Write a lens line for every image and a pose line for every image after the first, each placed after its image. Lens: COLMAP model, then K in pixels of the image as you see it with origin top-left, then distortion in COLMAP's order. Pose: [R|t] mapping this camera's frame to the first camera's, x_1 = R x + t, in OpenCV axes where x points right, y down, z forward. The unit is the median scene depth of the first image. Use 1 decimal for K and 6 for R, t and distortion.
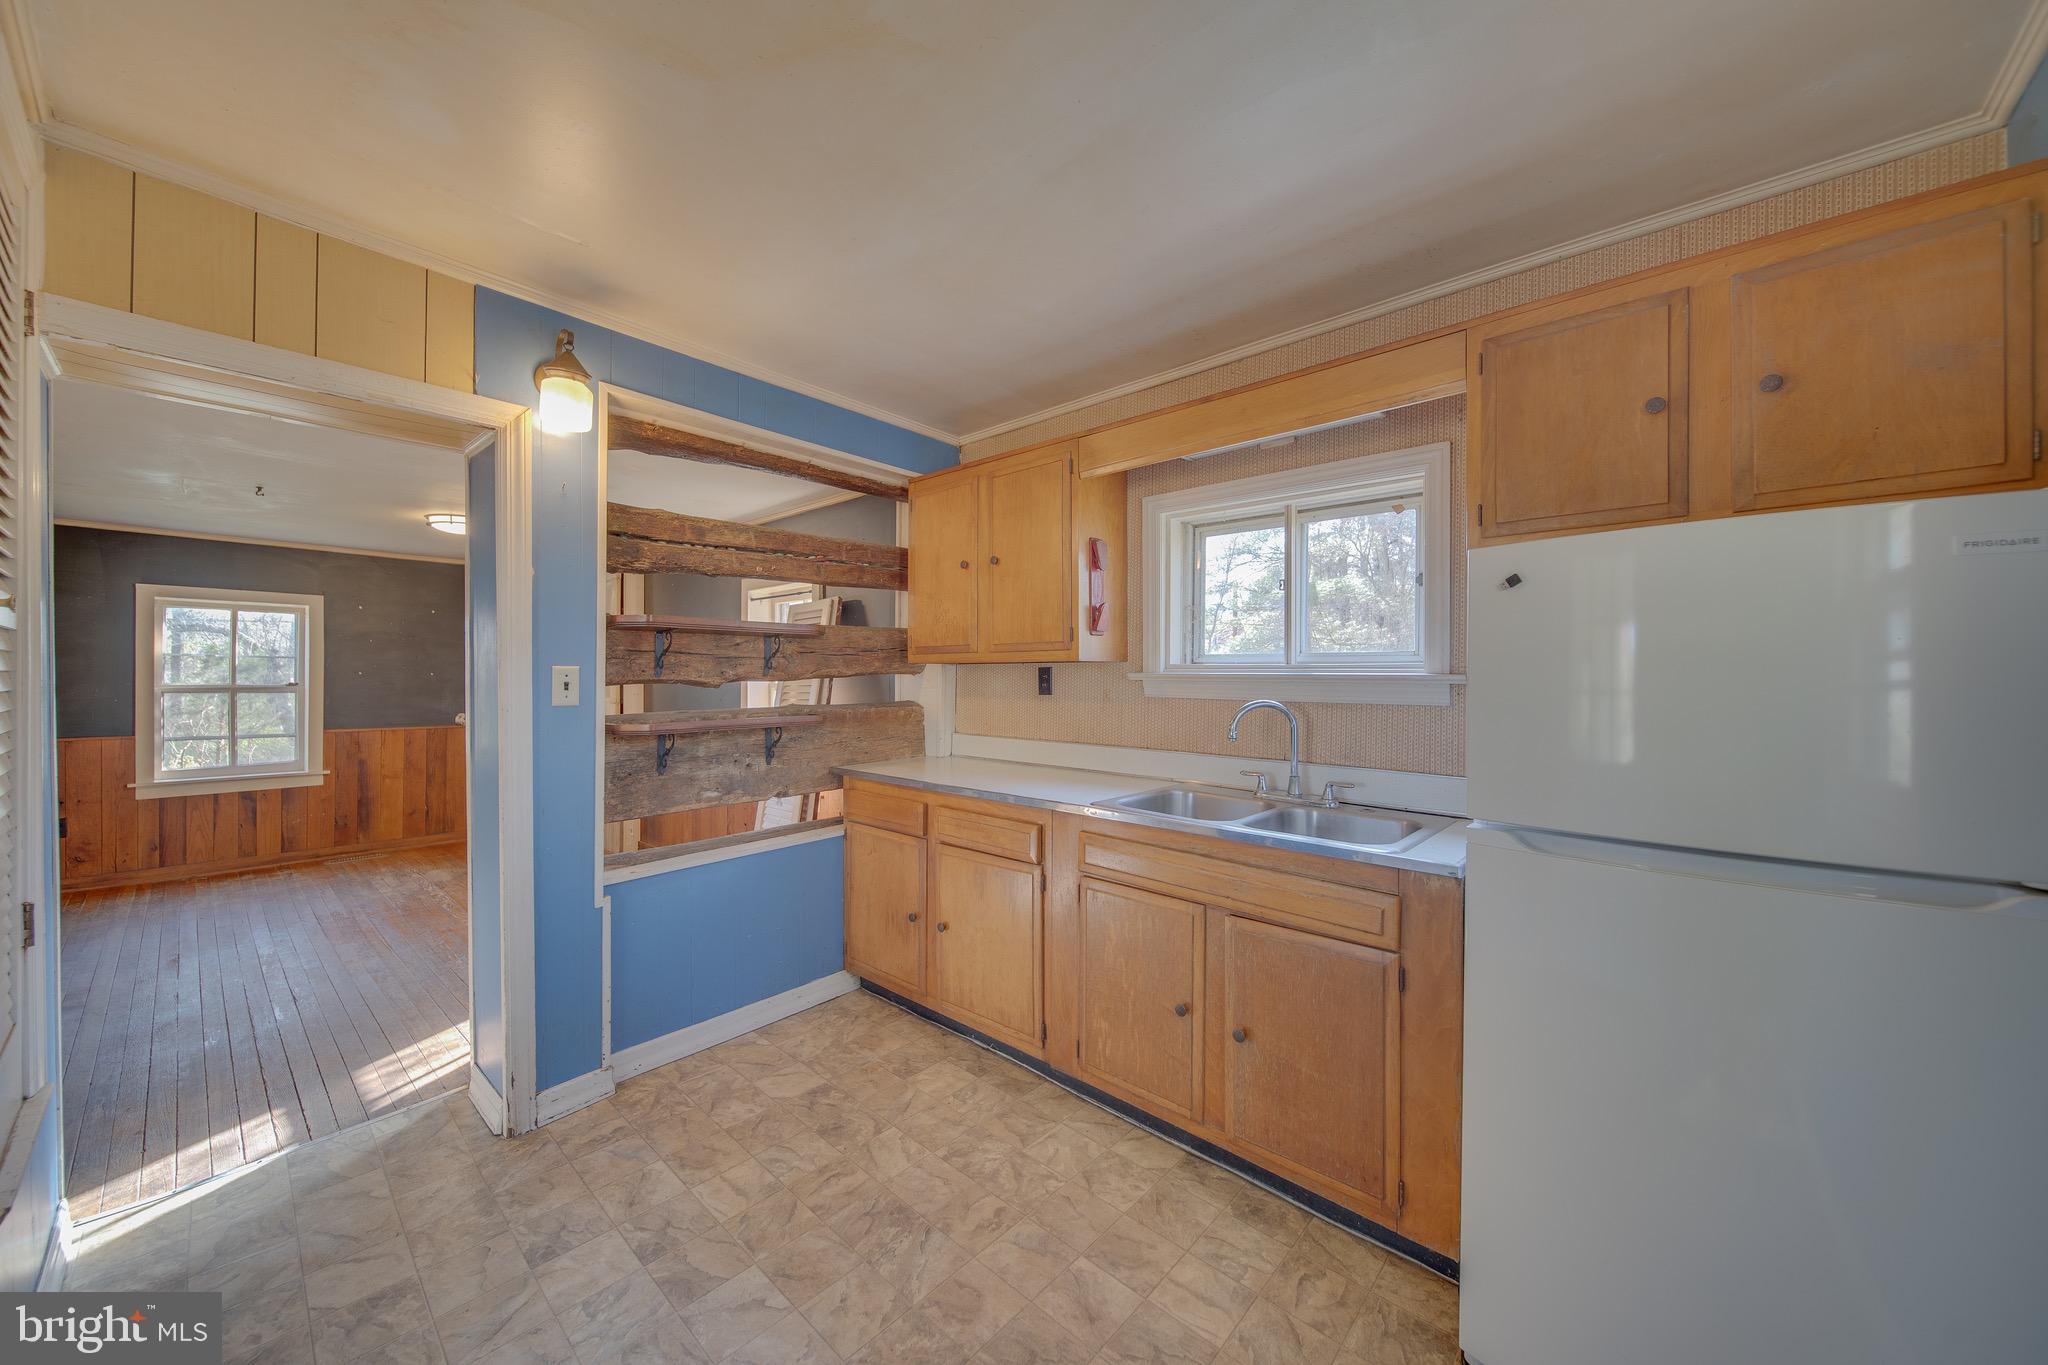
lens RADIAL K [[731.8, 0, 1018.4], [0, 731.8, 678.9], [0, 0, 1]] dist [0.008839, -0.004679]
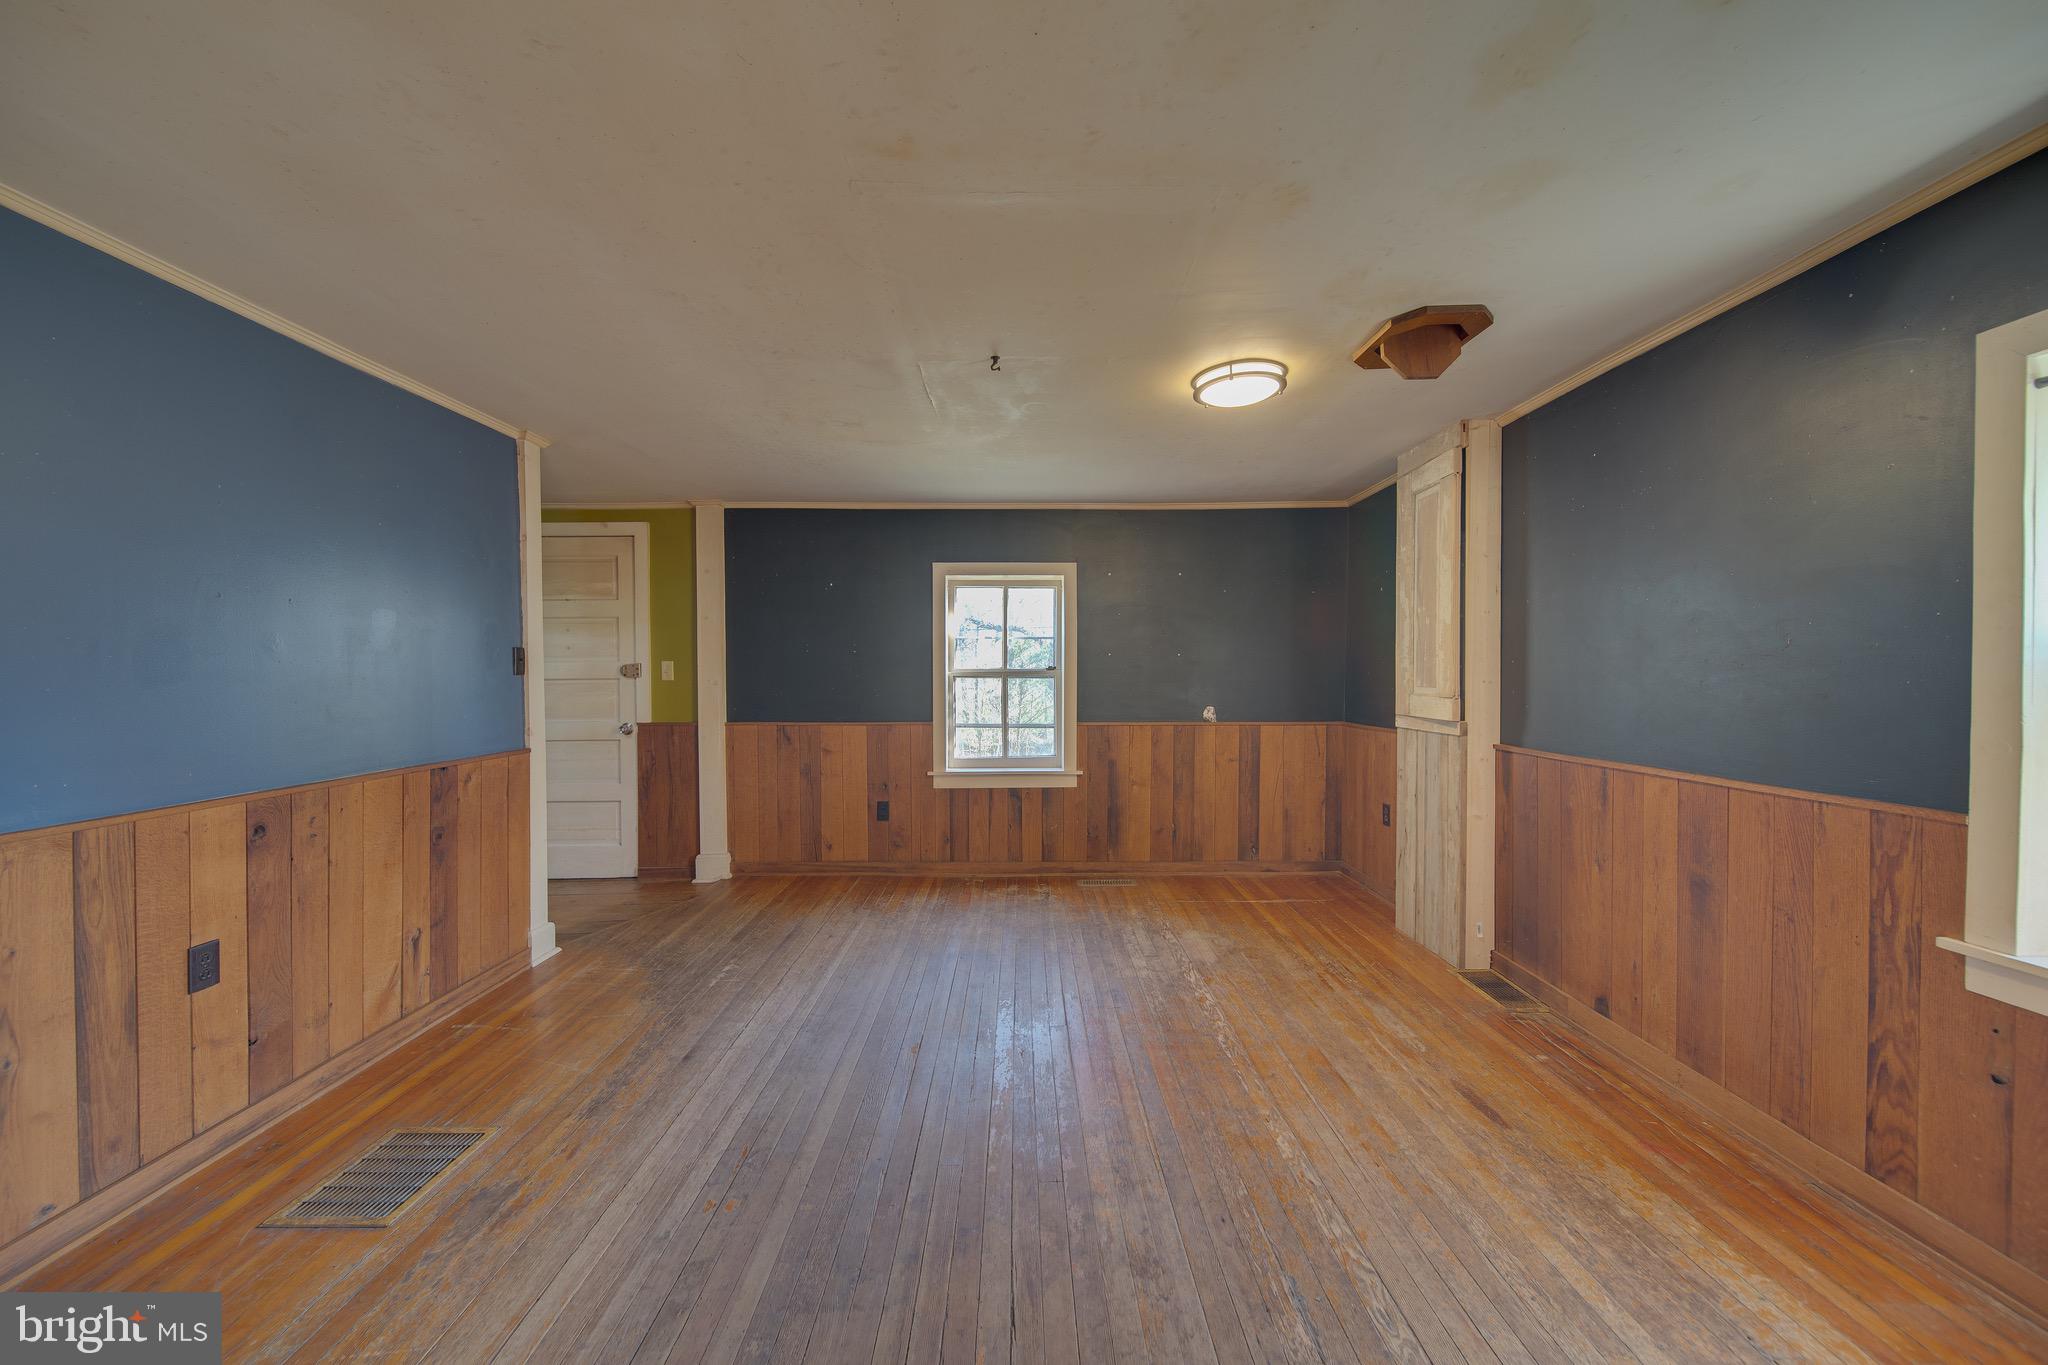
lens RADIAL K [[731.8, 0, 1018.4], [0, 731.8, 678.9], [0, 0, 1]] dist [0.008839, -0.004679]
pose [[0.659261, 0.003206, -0.751908, -0.376403], [0.004178, 0.999960, 0.007927, 0.013951], [0.751903, -0.008368, 0.659221, 0.415613]]
